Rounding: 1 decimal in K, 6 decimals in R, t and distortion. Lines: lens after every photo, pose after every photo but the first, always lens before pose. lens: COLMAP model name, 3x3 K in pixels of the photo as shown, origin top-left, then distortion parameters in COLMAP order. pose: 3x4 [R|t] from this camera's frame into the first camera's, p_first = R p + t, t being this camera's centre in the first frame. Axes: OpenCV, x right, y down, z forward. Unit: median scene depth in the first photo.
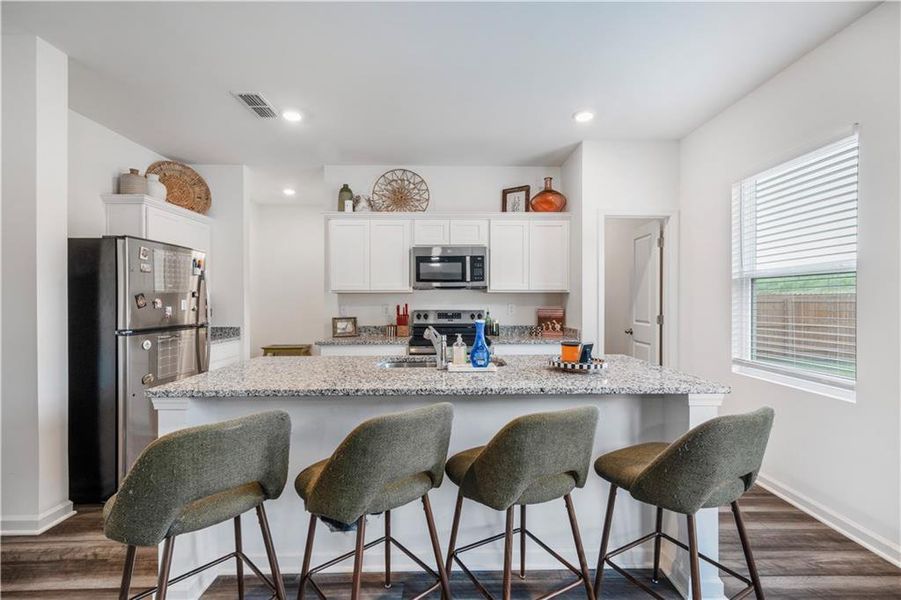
lens RADIAL K [[395.2, 0, 455.7], [0, 395.2, 301.3], [0, 0, 1]] dist [0.011106, 0.000125]
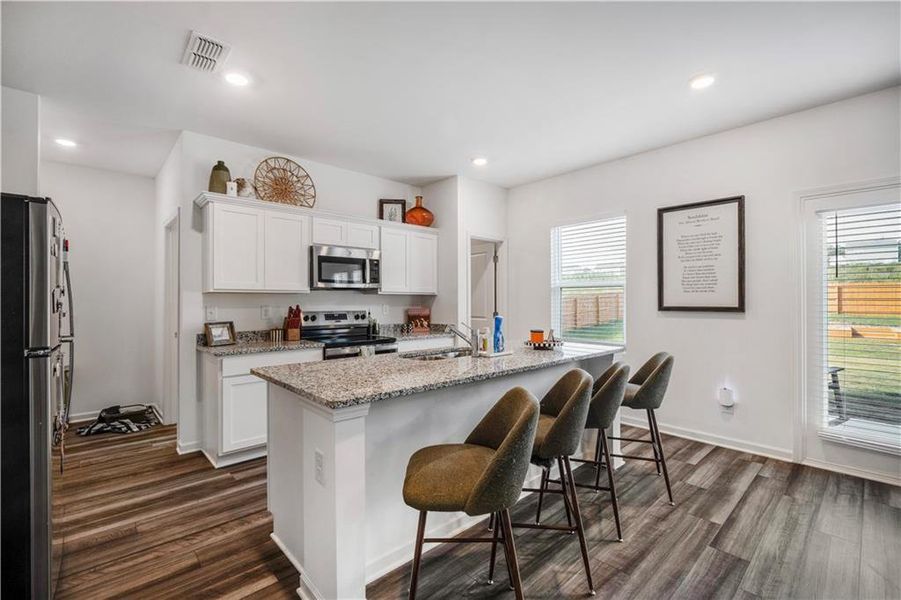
lens RADIAL K [[393.8, 0, 450.5], [0, 393.8, 300.0], [0, 0, 1]] dist [-0.000194, -0.000123]
pose [[0.750174, 0.001959, 0.661237, -0.466935], [0.003357, 0.999971, -0.006771, 0.001977], [-0.661231, 0.007299, 0.750146, 0.067929]]
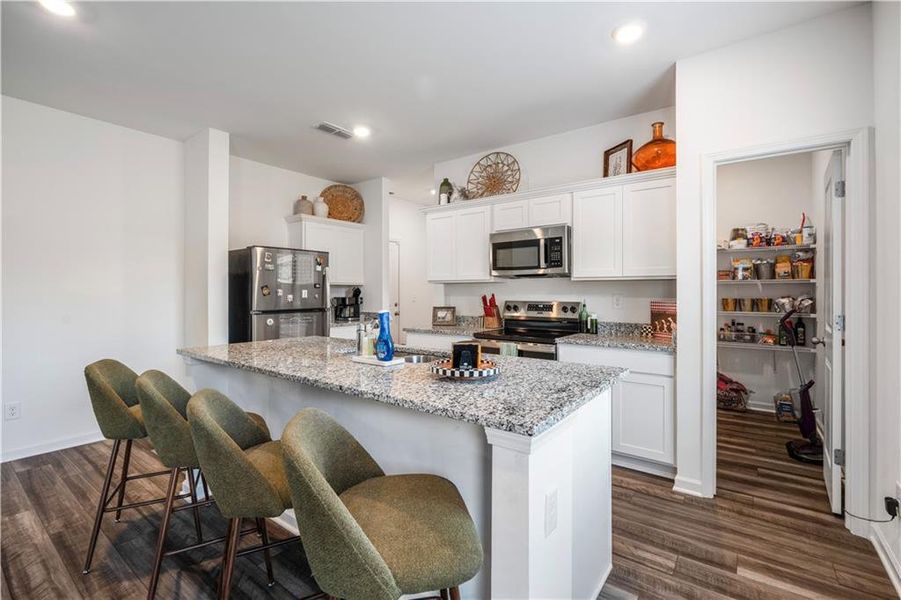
lens RADIAL K [[408.3, 0, 452.4], [0, 408.3, 289.7], [0, 0, 1]] dist [-0.003291, -0.000268]
pose [[0.782891, -0.002294, -0.622154, 0.406116], [-0.001194, 0.999986, -0.005189, 0.001412], [0.622157, 0.004805, 0.782877, 0.174670]]
